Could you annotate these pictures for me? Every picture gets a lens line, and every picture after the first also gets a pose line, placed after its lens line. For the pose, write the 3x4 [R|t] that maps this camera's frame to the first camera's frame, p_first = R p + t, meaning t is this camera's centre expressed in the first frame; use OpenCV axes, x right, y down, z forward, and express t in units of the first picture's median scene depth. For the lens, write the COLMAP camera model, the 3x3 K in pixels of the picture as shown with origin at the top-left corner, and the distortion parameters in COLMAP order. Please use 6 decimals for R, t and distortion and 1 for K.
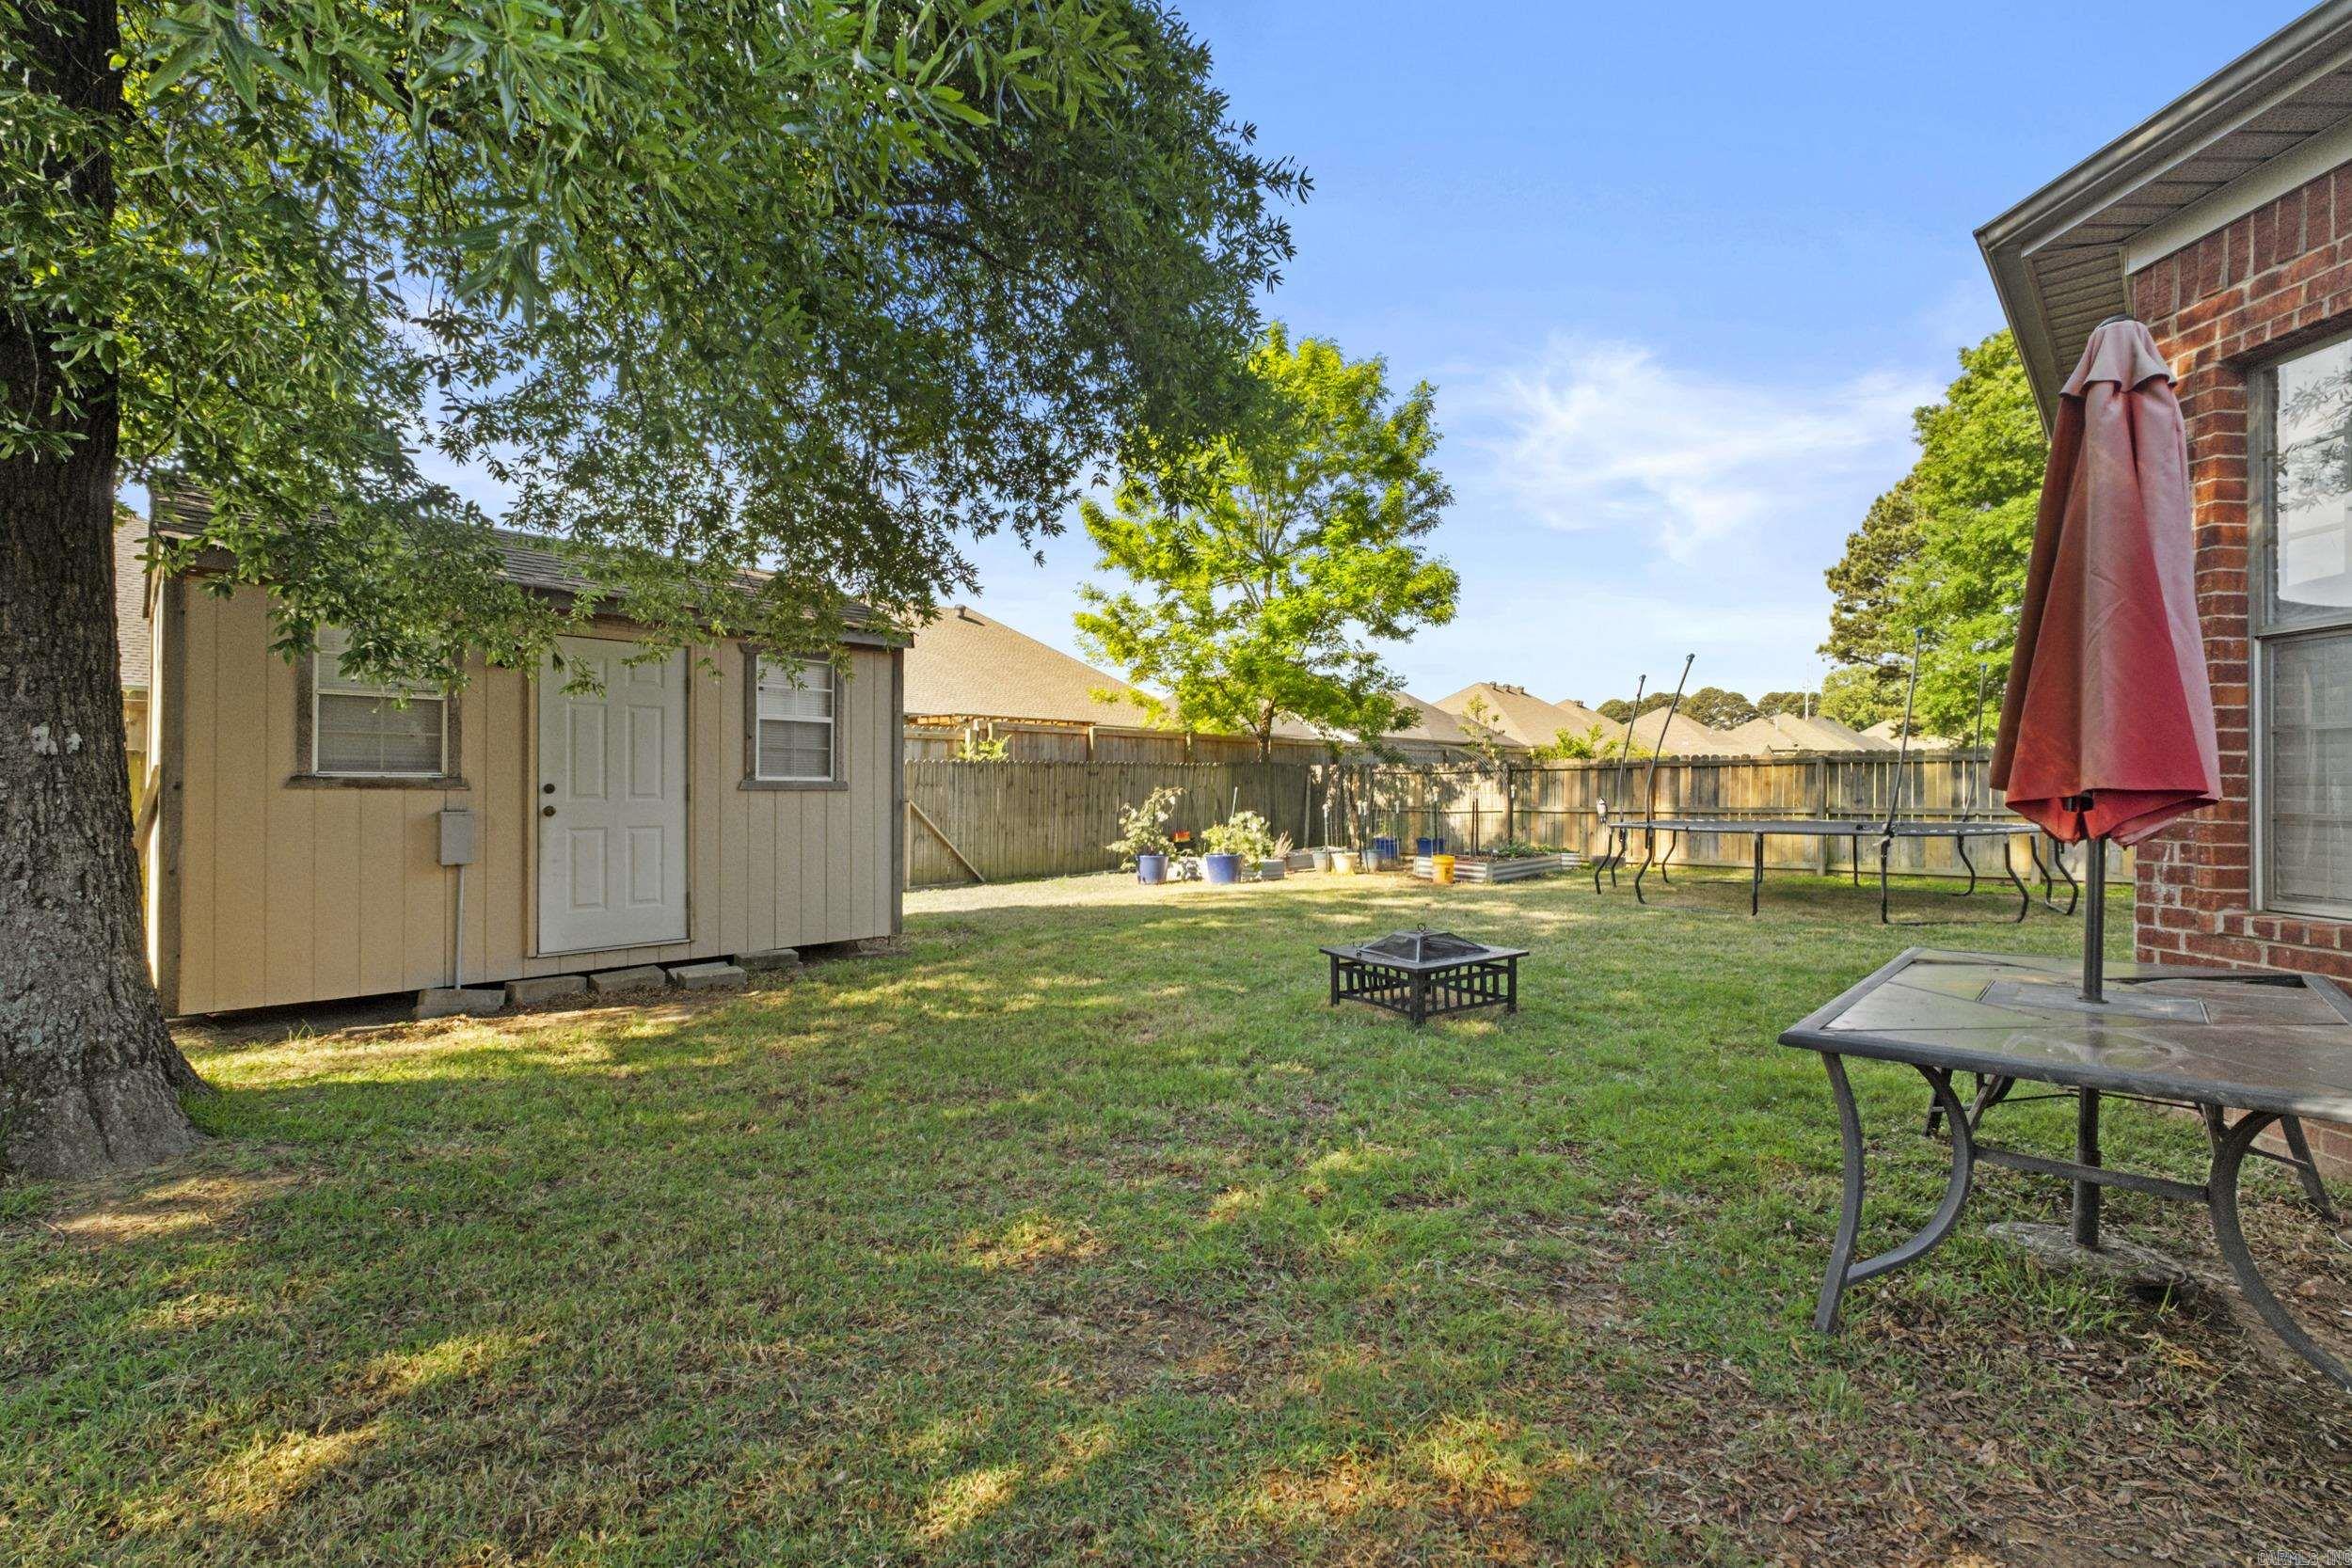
lens RADIAL K [[1006.4, 0, 1144.4], [0, 1006.4, 785.6], [0, 0, 1]] dist [0.000083, 0.000081]
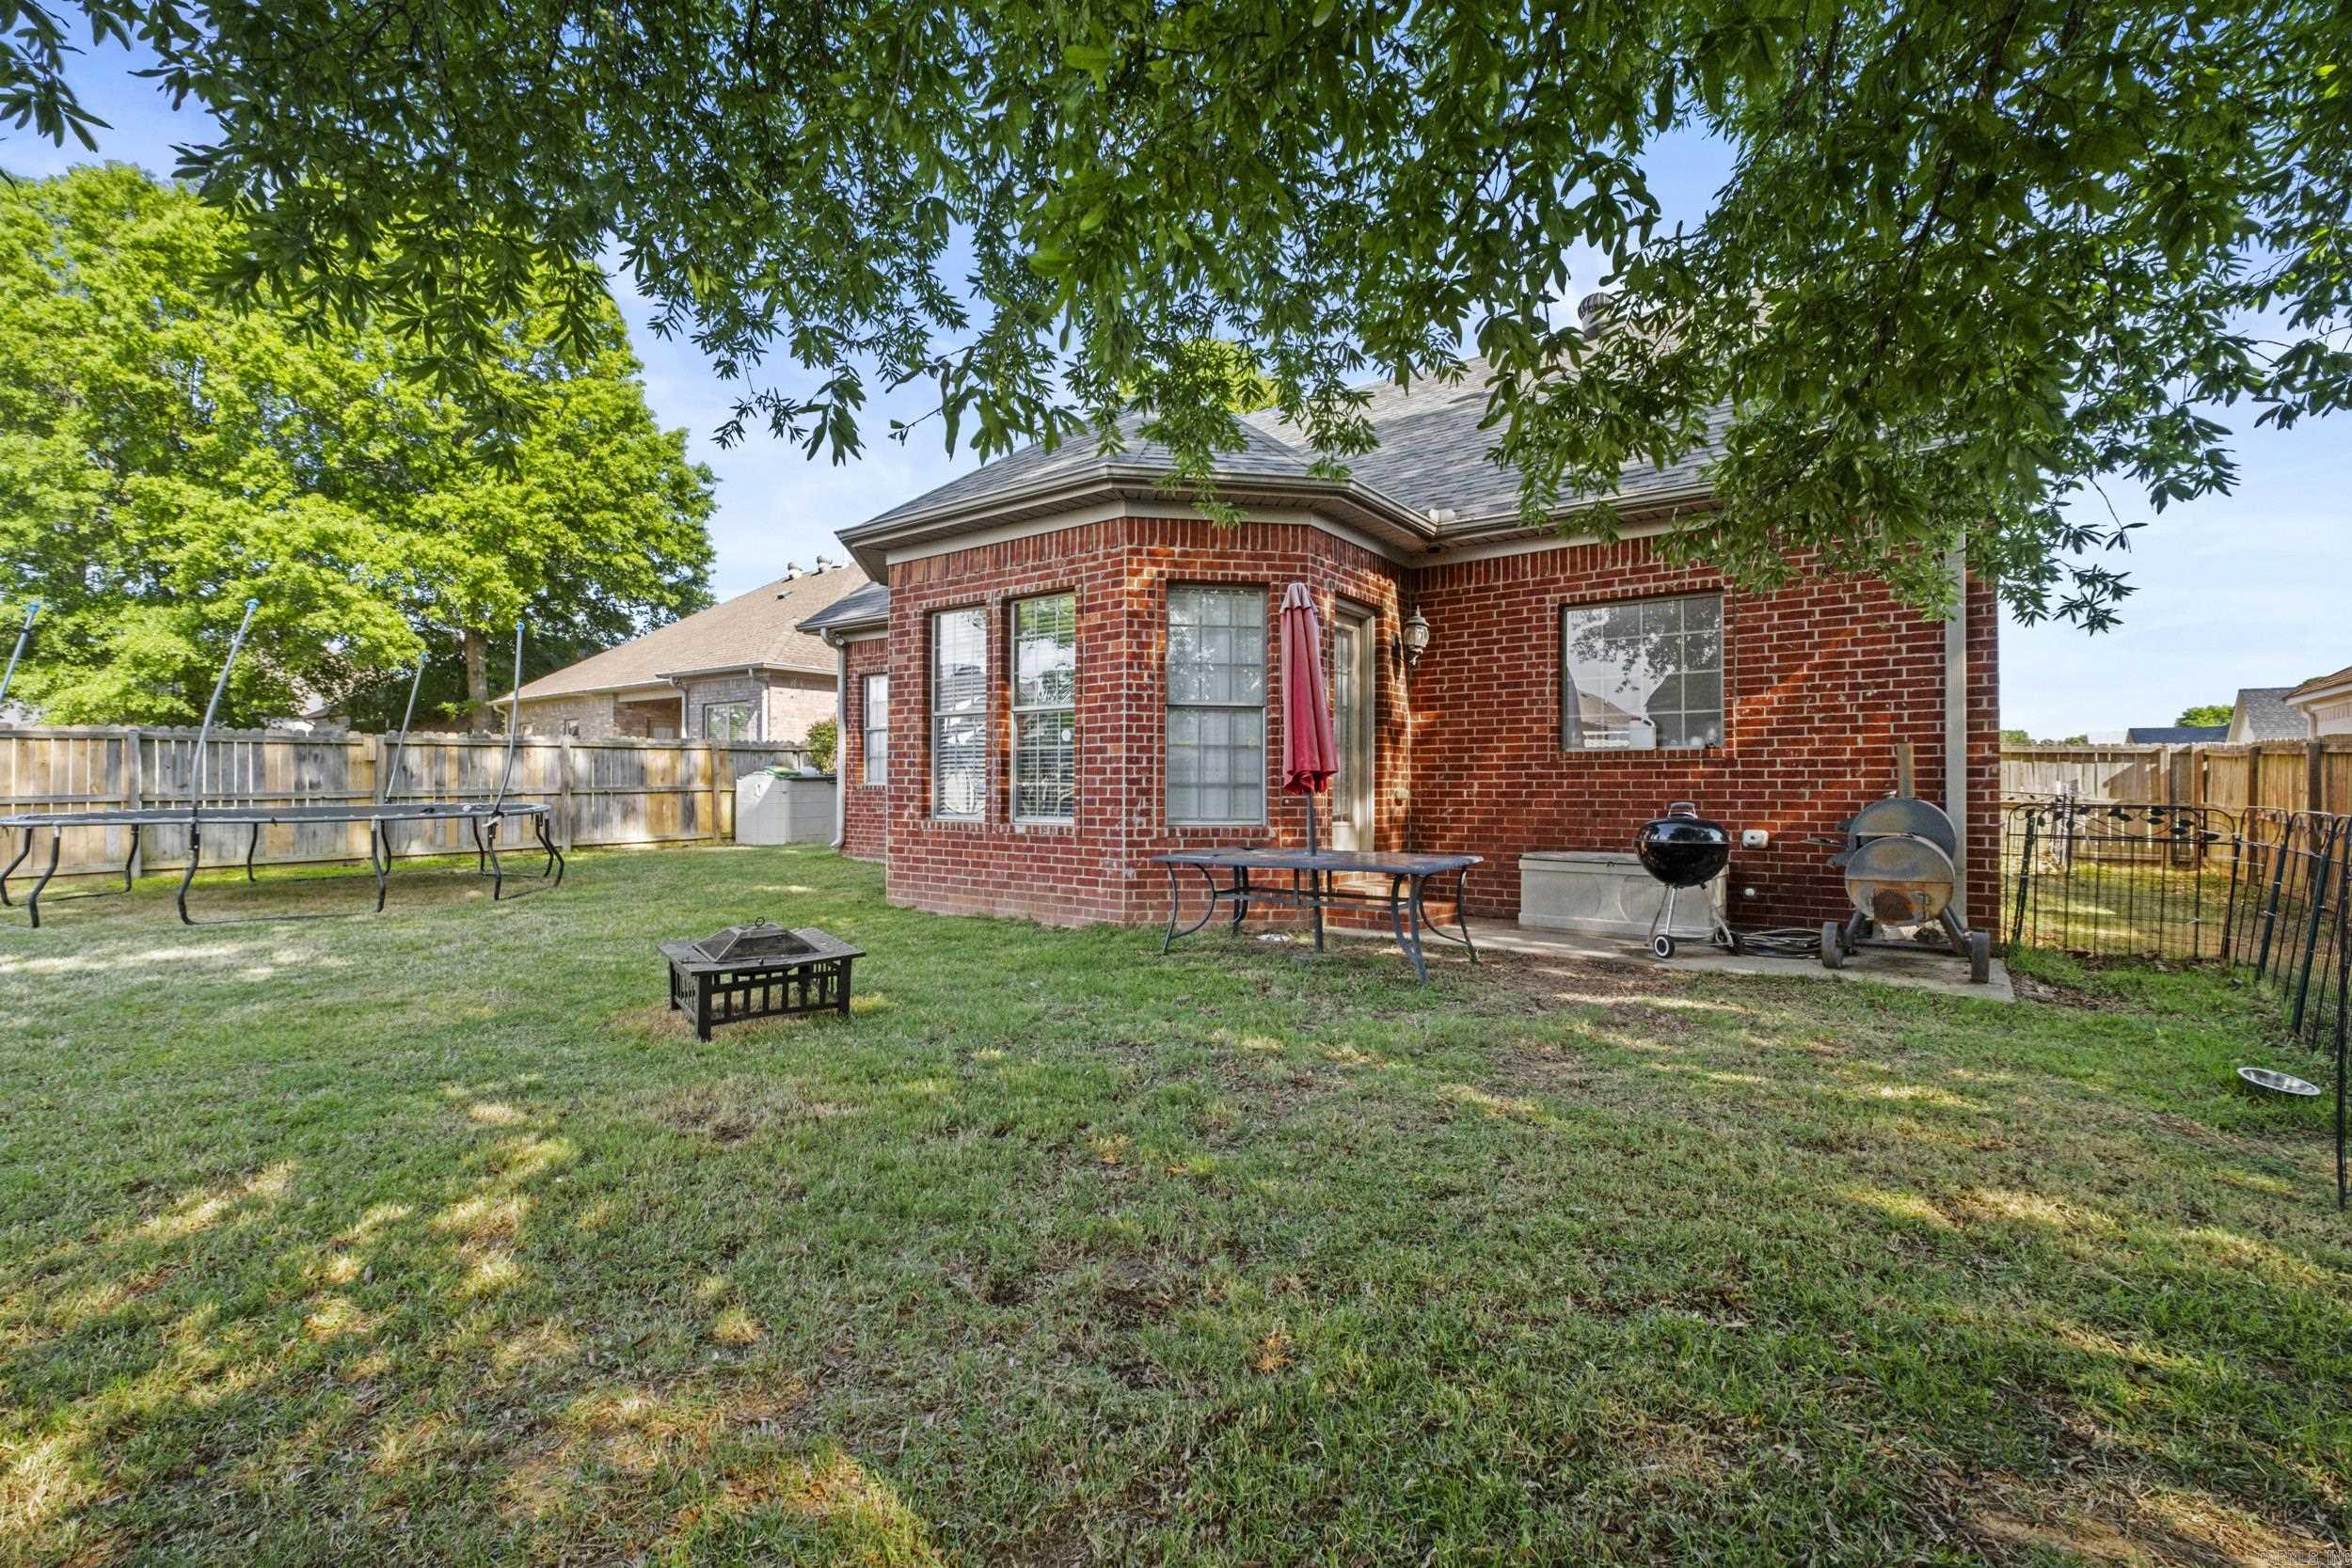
lens RADIAL K [[1021.0, 0, 1173.8], [0, 1021.0, 734.3], [0, 0, 1]] dist [0.001236, 0.000930]
pose [[-0.131142, 0.039123, 0.990591, -1.066725], [-0.005286, 0.999179, -0.040162, 0.011101], [-0.991350, -0.010503, -0.130827, 1.182693]]
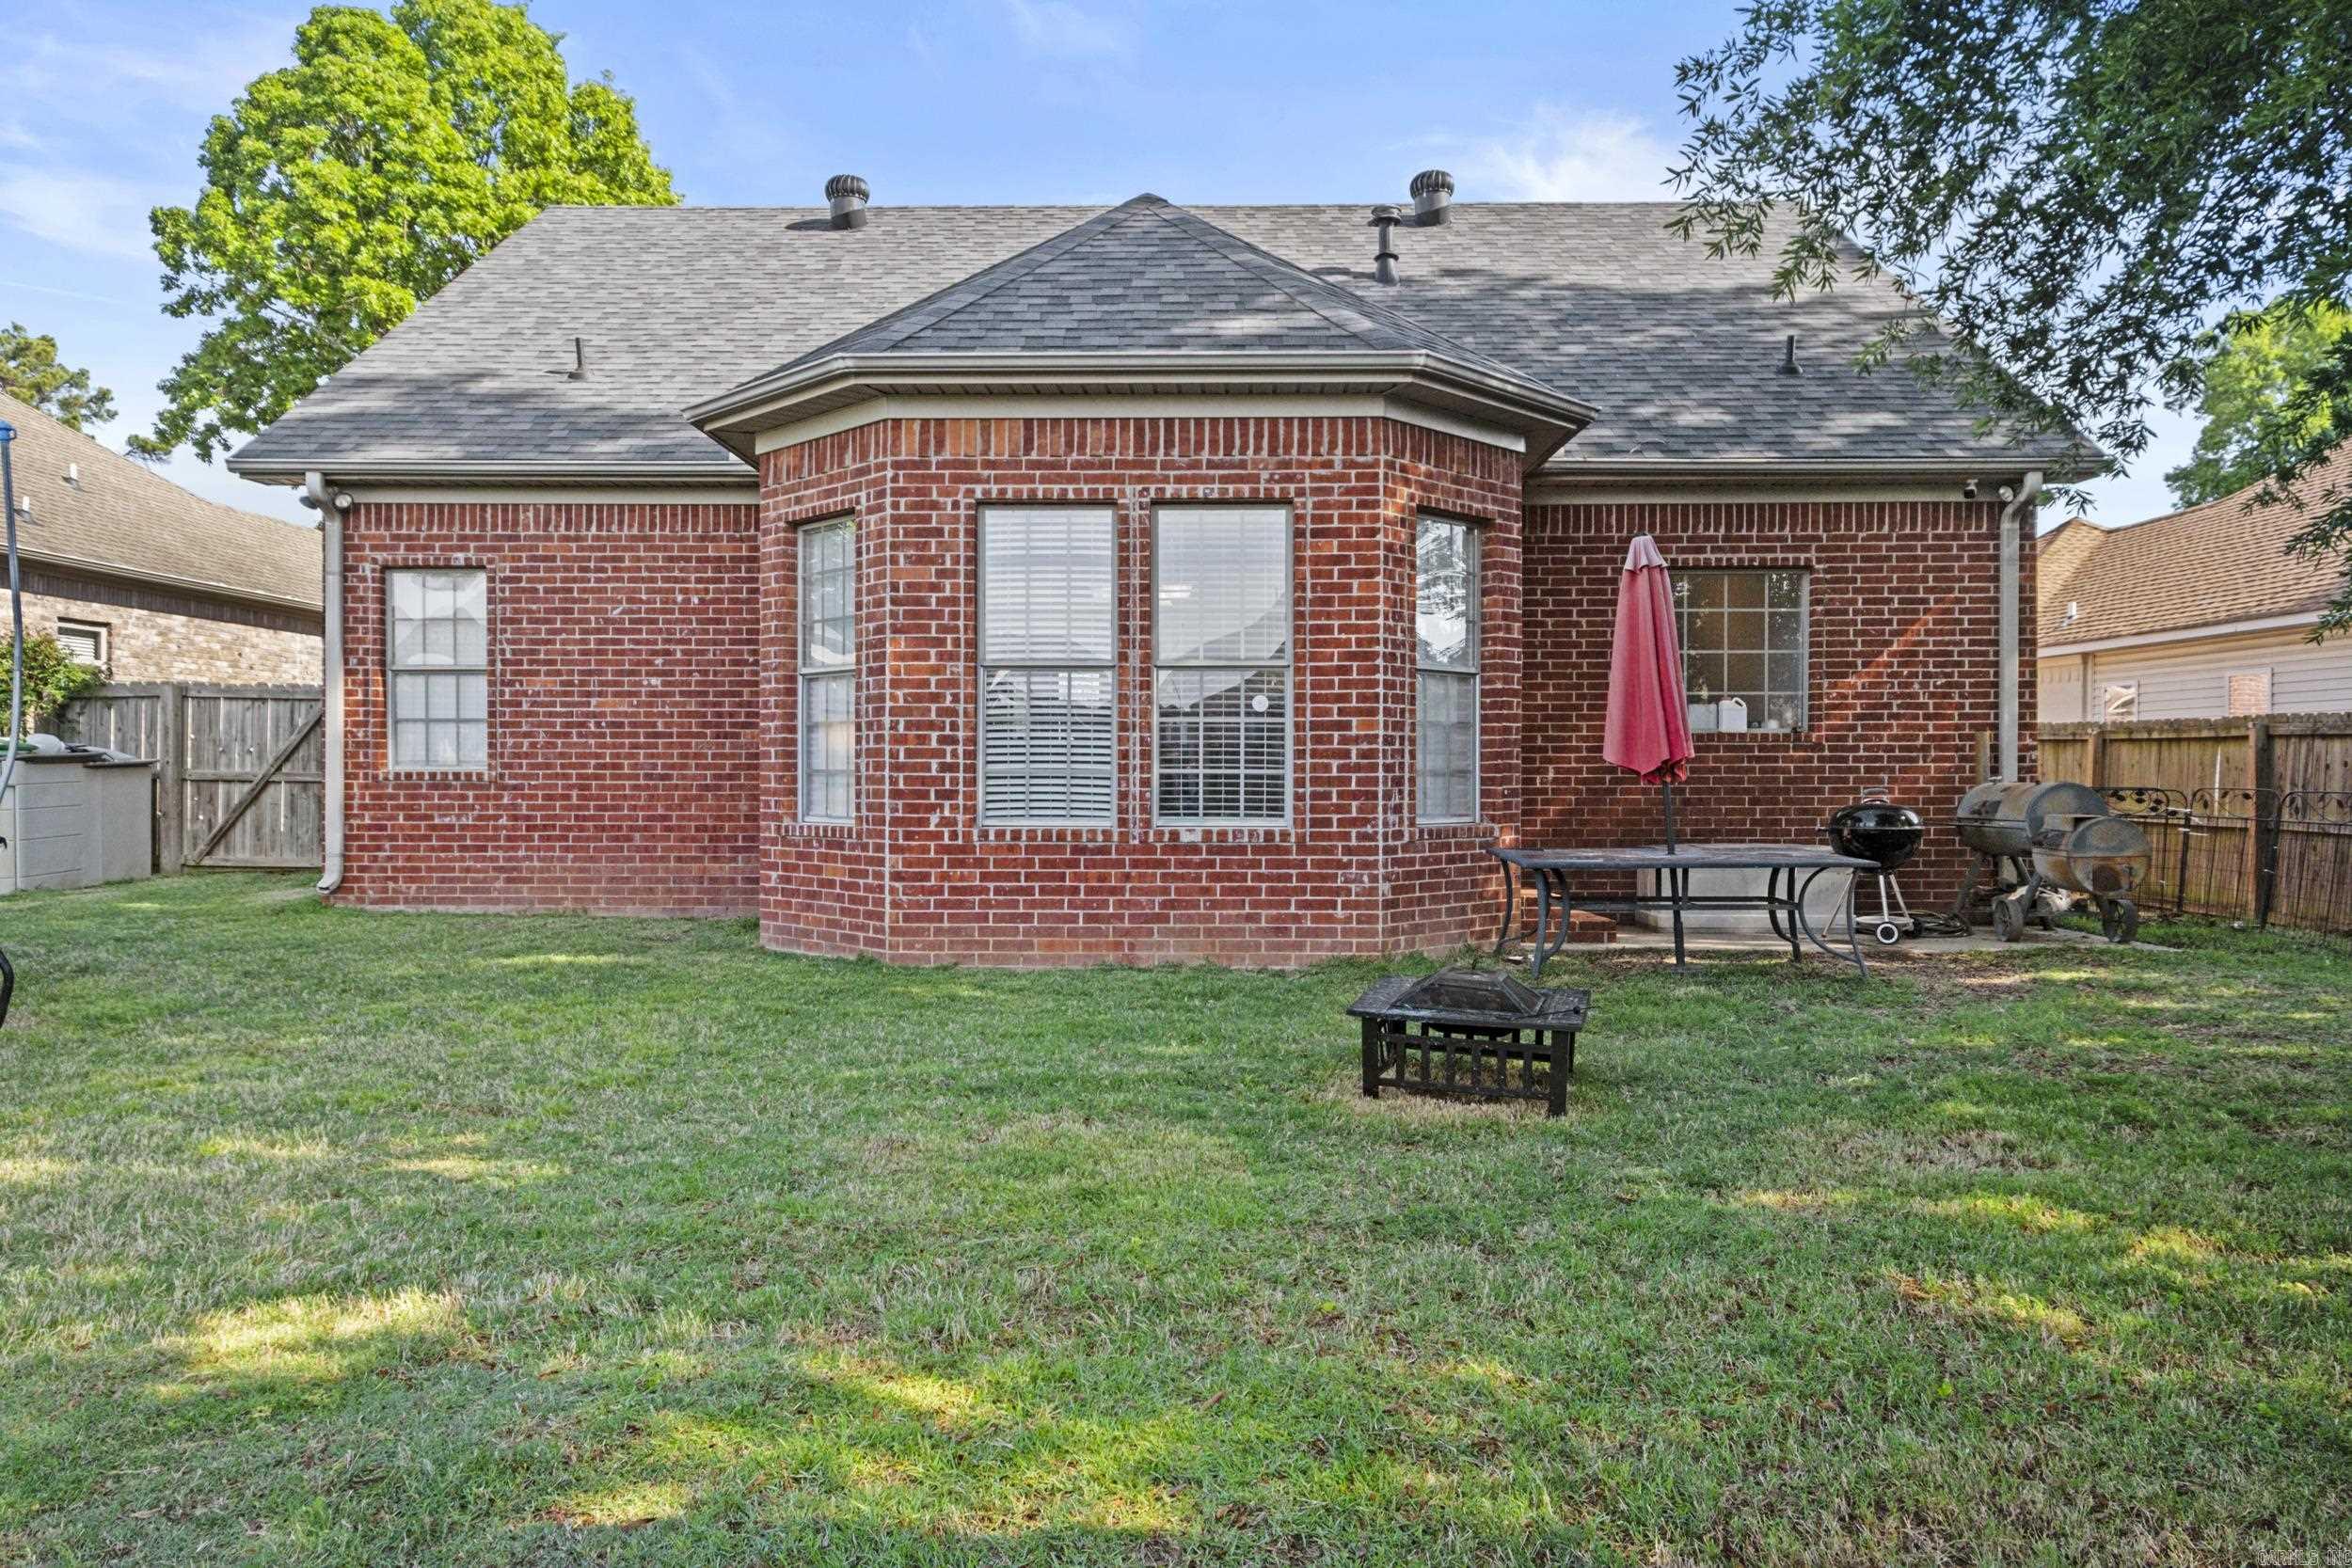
lens RADIAL K [[1591.8, 0, 1173.7], [0, 1591.8, 700.1], [0, 0, 1]] dist [0.005579, 0.001385]
pose [[-0.691214, 0.019766, 0.722380, -0.546133], [-0.008741, 0.999324, -0.035708, 0.009878], [-0.722597, -0.030997, -0.690574, 2.921359]]
